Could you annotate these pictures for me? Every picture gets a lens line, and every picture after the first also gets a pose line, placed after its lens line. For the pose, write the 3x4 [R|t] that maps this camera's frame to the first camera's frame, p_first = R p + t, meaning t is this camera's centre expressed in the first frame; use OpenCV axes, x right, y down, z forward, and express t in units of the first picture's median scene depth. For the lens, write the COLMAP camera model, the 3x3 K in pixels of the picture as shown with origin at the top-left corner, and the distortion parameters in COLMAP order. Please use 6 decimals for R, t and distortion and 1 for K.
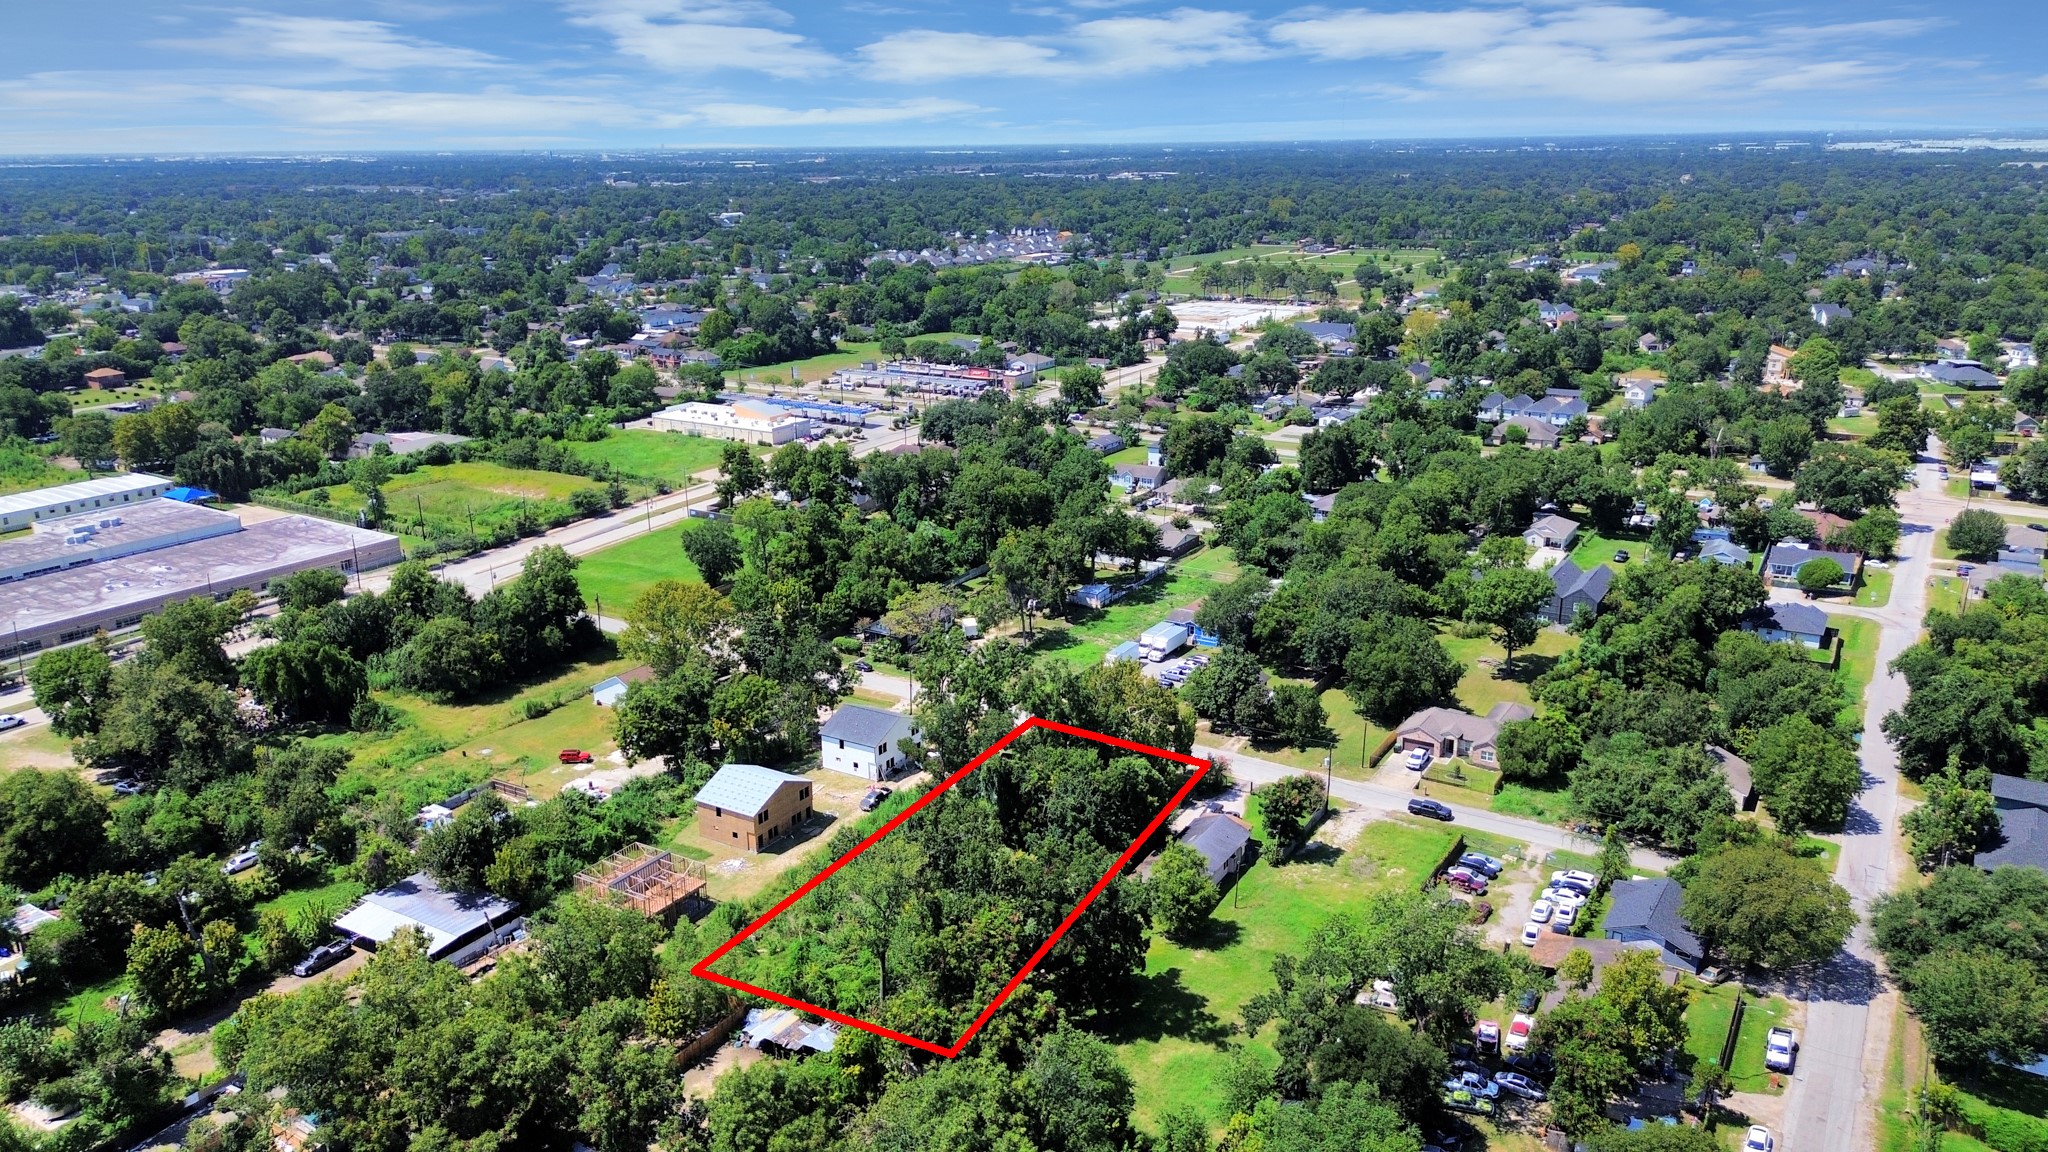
lens RADIAL K [[1450.8, 0, 1026.6], [0, 1450.8, 581.9], [0, 0, 1]] dist [0.076294, -0.083647]
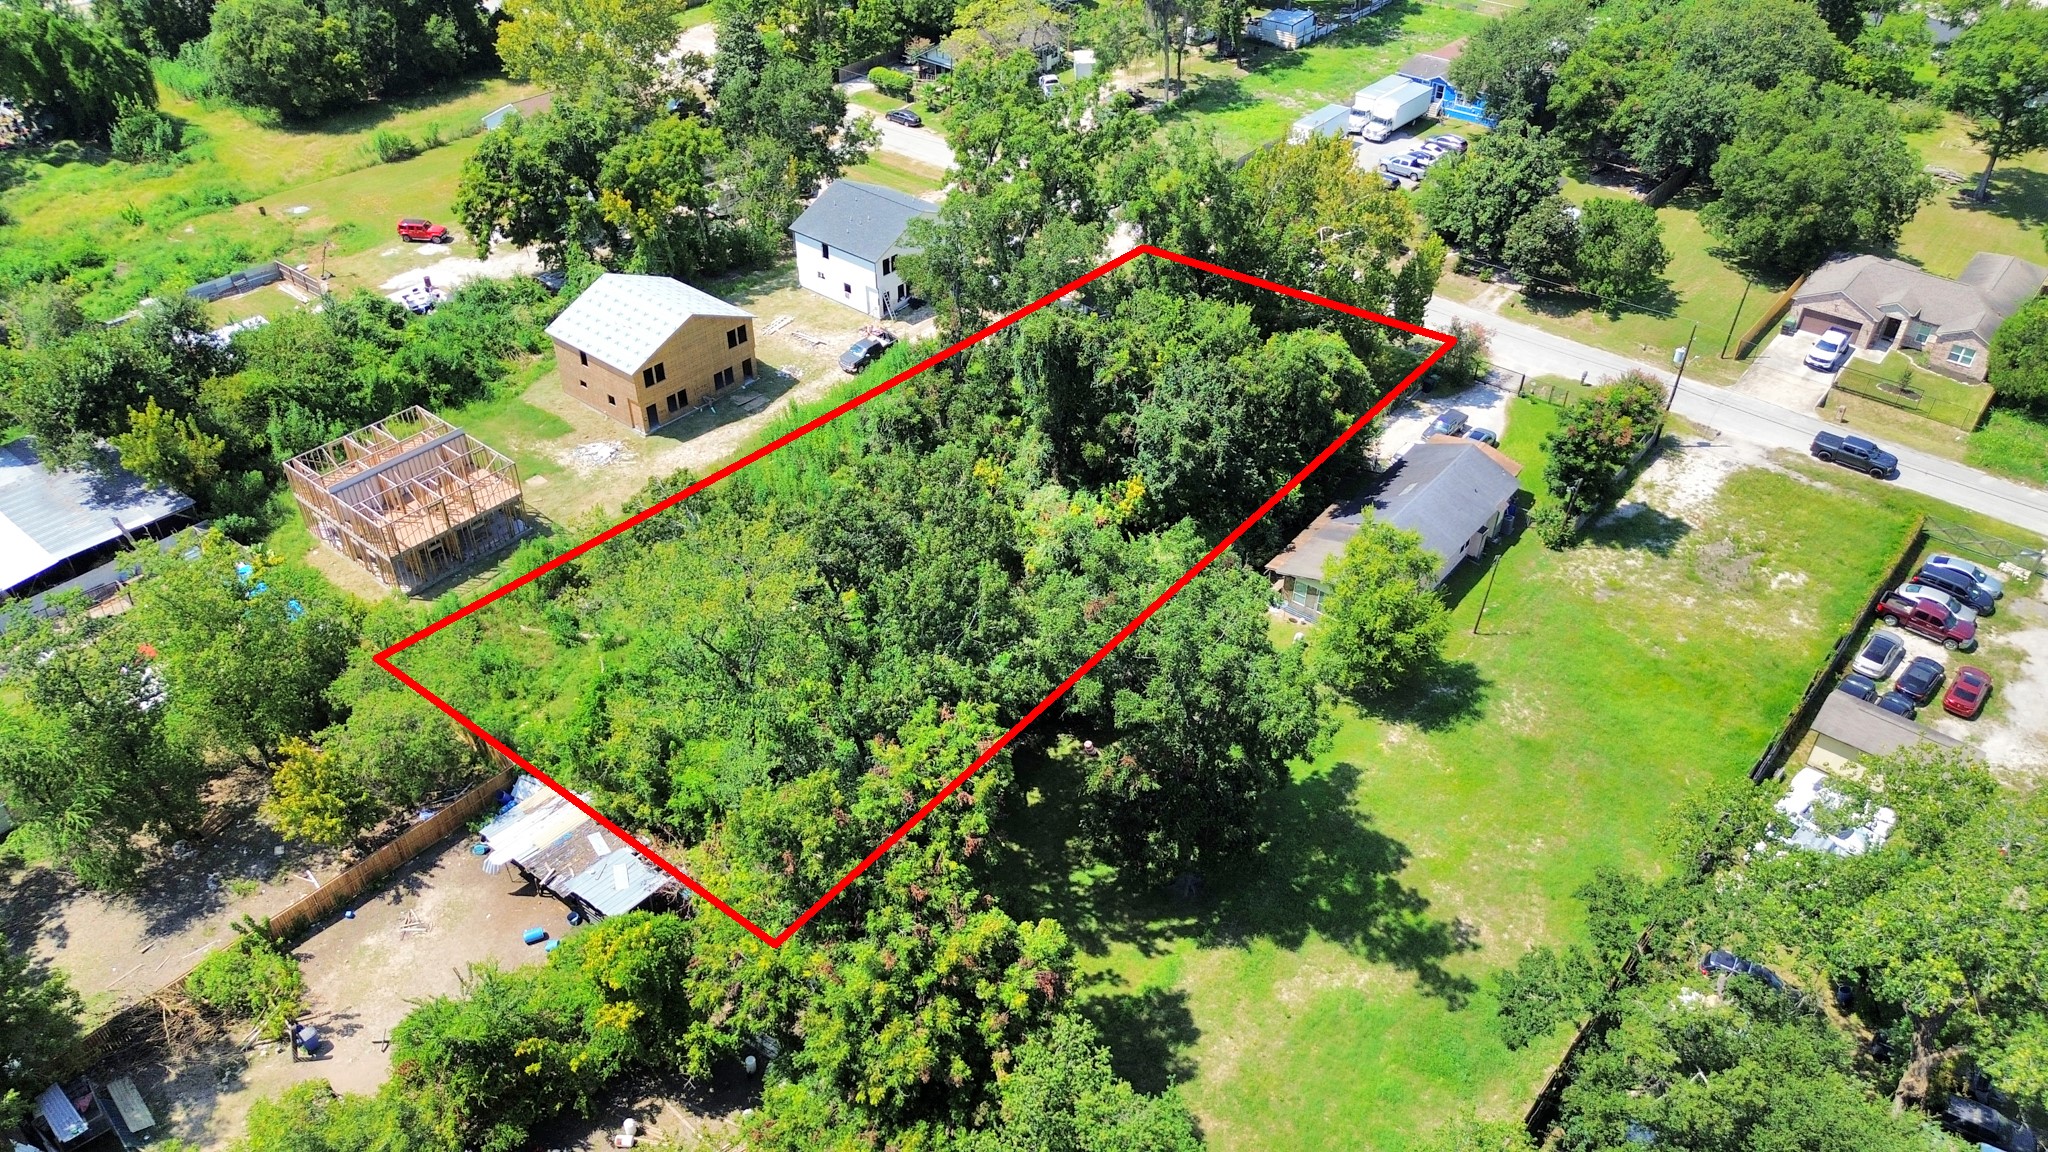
lens RADIAL K [[1461.7, 0, 1028.9], [0, 1461.7, 573.3], [0, 0, 1]] dist [0.067452, -0.067889]
pose [[0.990655, 0.097994, -0.094863, 0.025333], [-0.059455, 0.936253, 0.346259, 0.022477], [0.122747, -0.337384, 0.933330, 0.405033]]
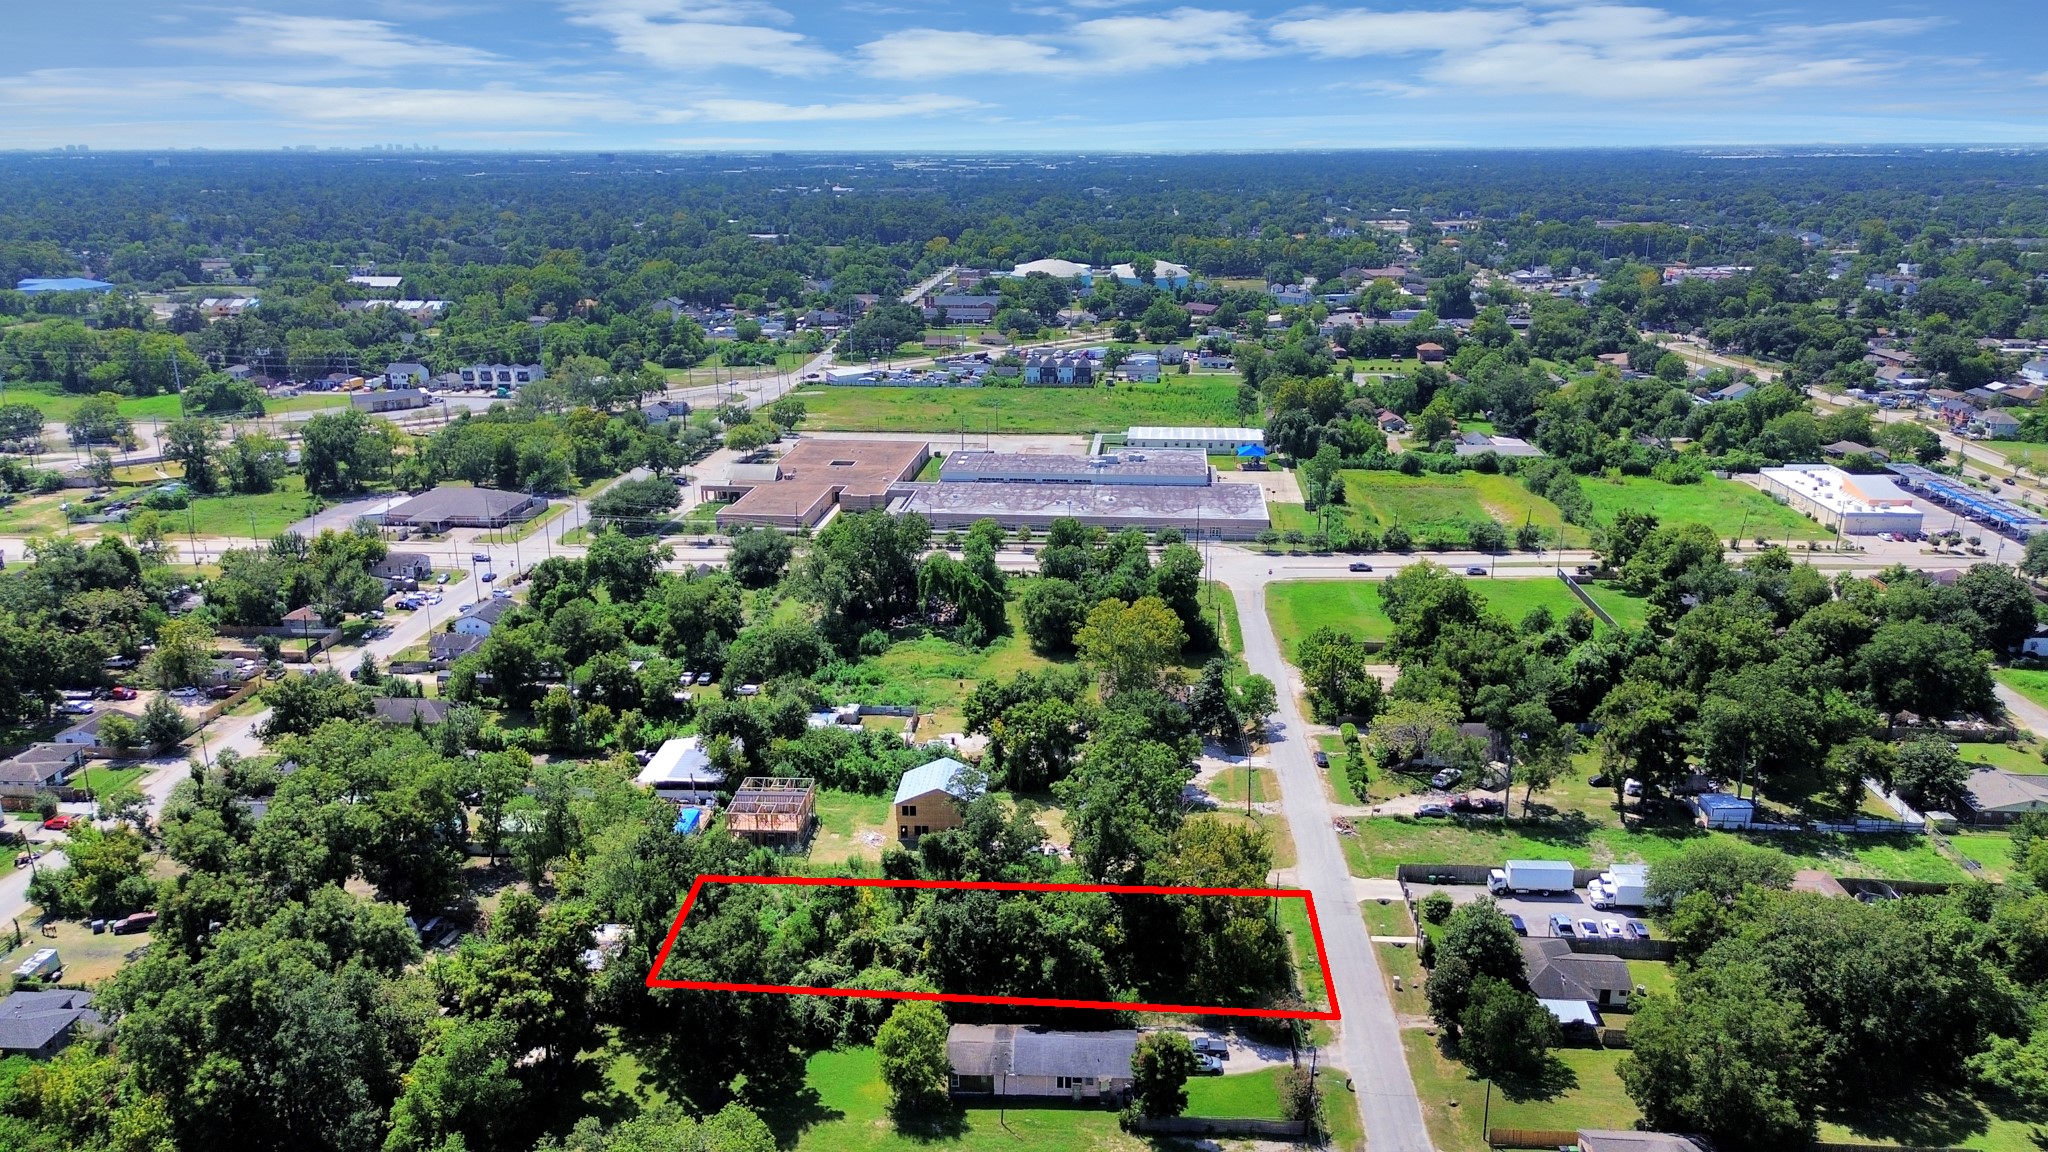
lens RADIAL K [[1450.8, 0, 1026.6], [0, 1450.8, 581.9], [0, 0, 1]] dist [0.076294, -0.083647]
pose [[0.468419, 0.265771, -0.842585, 0.636835], [-0.259490, 0.953007, 0.156342, -0.166825], [0.844540, 0.145409, 0.515372, 0.450917]]
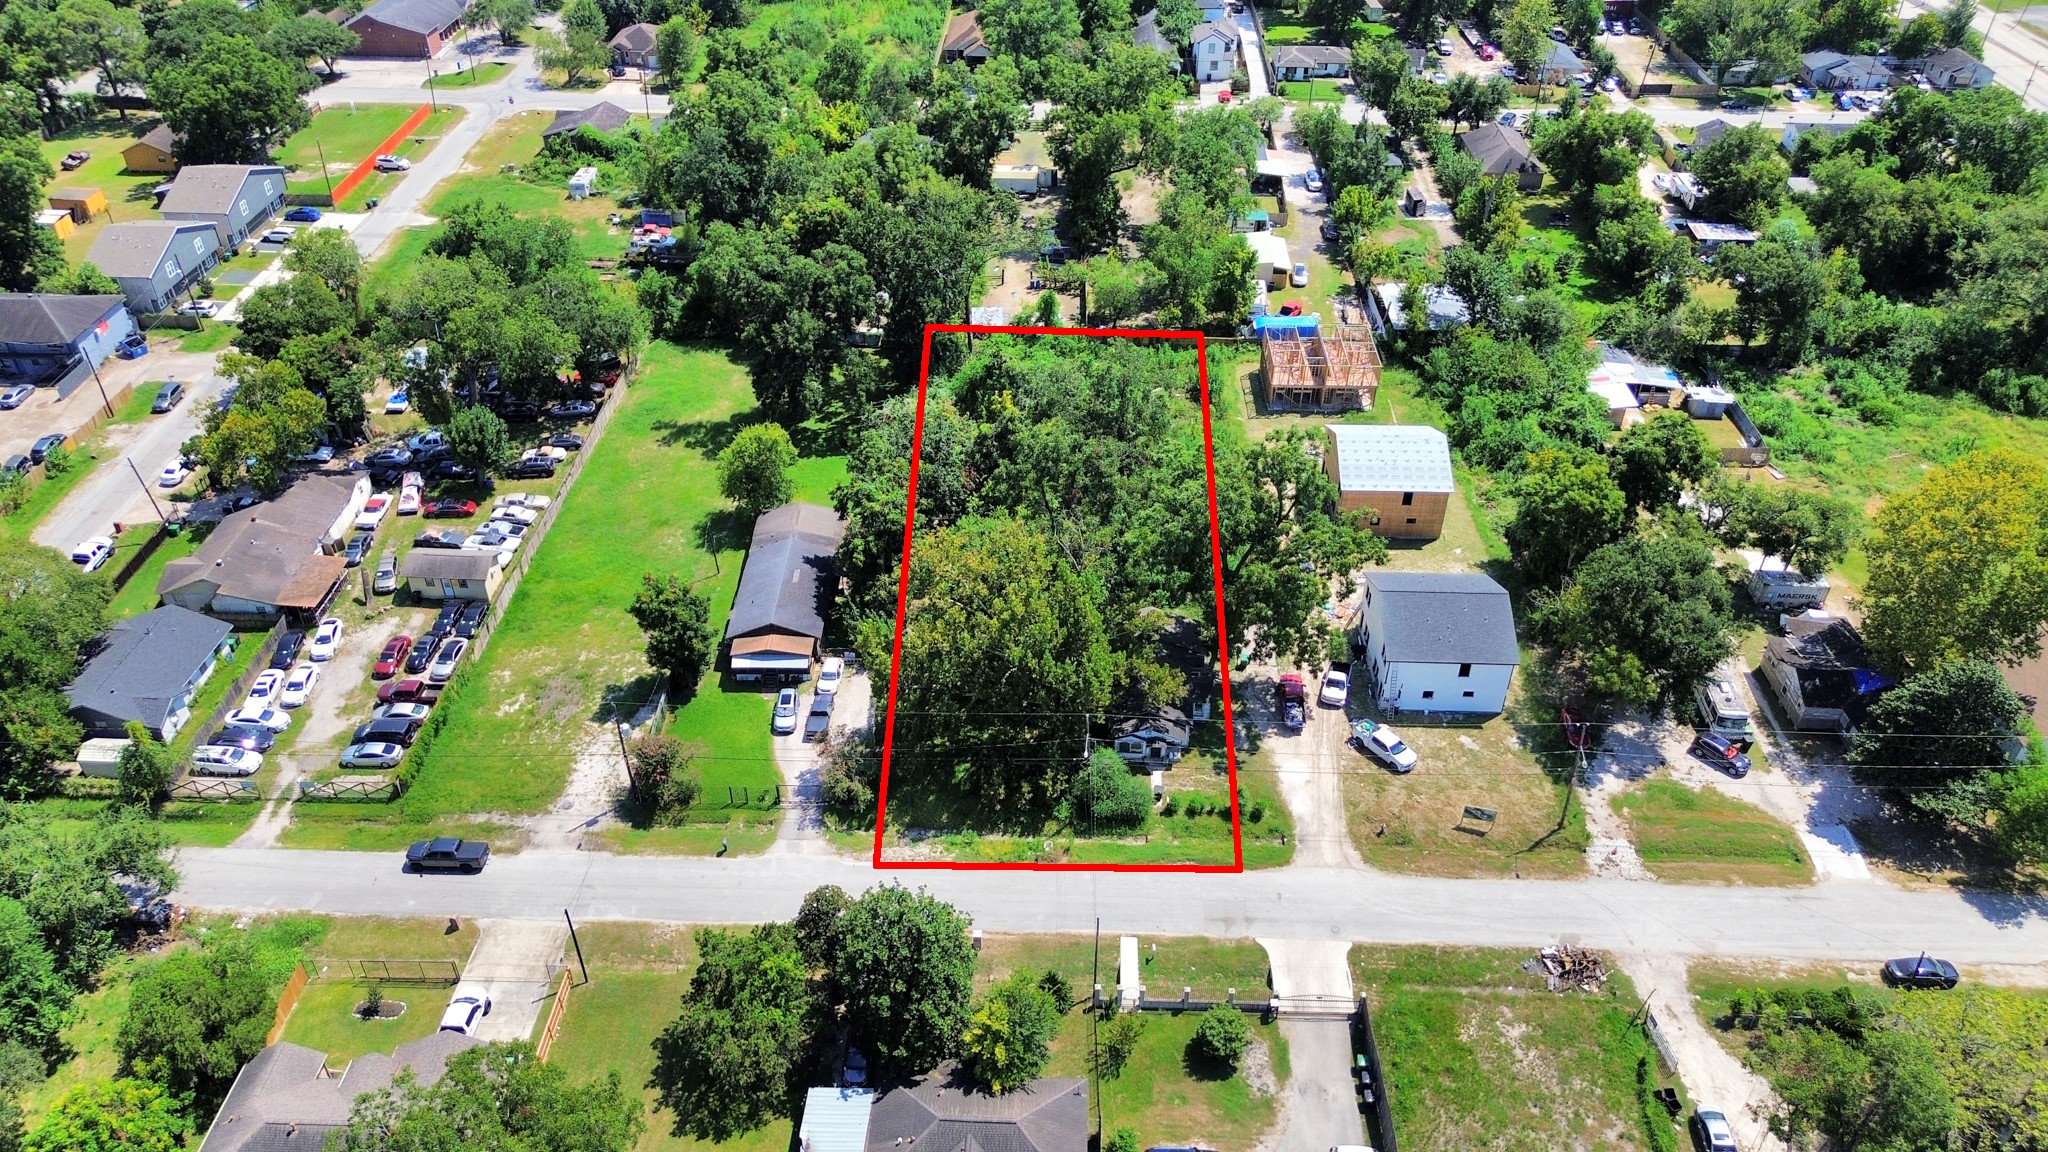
lens RADIAL K [[1452.7, 0, 1022.0], [0, 1452.7, 577.0], [0, 0, 1]] dist [0.076479, -0.079223]
pose [[-0.866745, 0.300907, -0.397754, 0.260719], [-0.139736, 0.619051, 0.772820, -0.333745], [0.478777, 0.725418, -0.494511, 1.220066]]
